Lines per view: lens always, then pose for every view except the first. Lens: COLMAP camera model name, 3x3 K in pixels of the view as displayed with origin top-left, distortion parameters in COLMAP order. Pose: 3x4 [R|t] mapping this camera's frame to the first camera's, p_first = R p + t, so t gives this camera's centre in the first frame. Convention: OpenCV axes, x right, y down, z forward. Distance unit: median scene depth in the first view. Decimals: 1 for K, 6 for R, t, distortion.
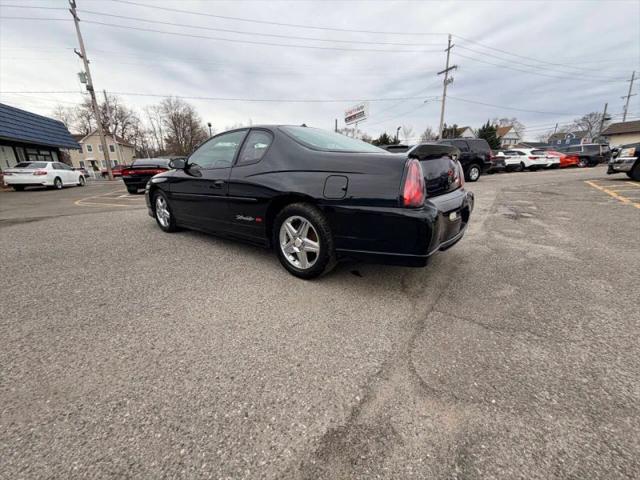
lens RADIAL K [[253.4, 0, 317.9], [0, 253.4, 238.5], [0, 0, 1]] dist [-0.000250, -0.000144]
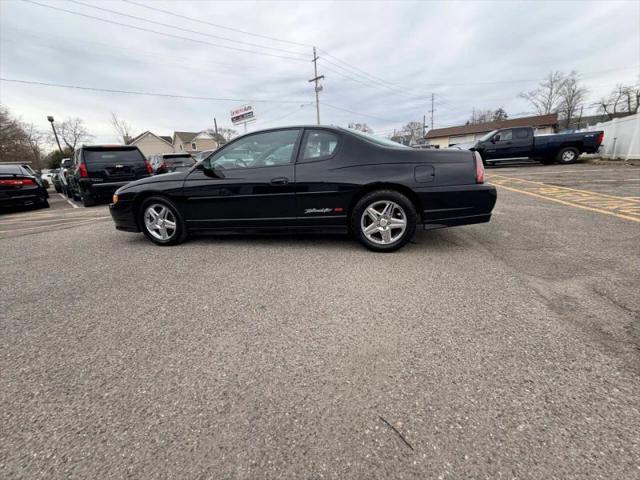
lens RADIAL K [[253.4, 0, 317.9], [0, 253.4, 239.4], [0, 0, 1]] dist [-0.000250, -0.000144]
pose [[0.898499, -0.153852, 0.411133, -0.151749], [0.153788, 0.987537, 0.033458, 0.001031], [-0.411156, 0.033165, 0.910961, 0.003724]]
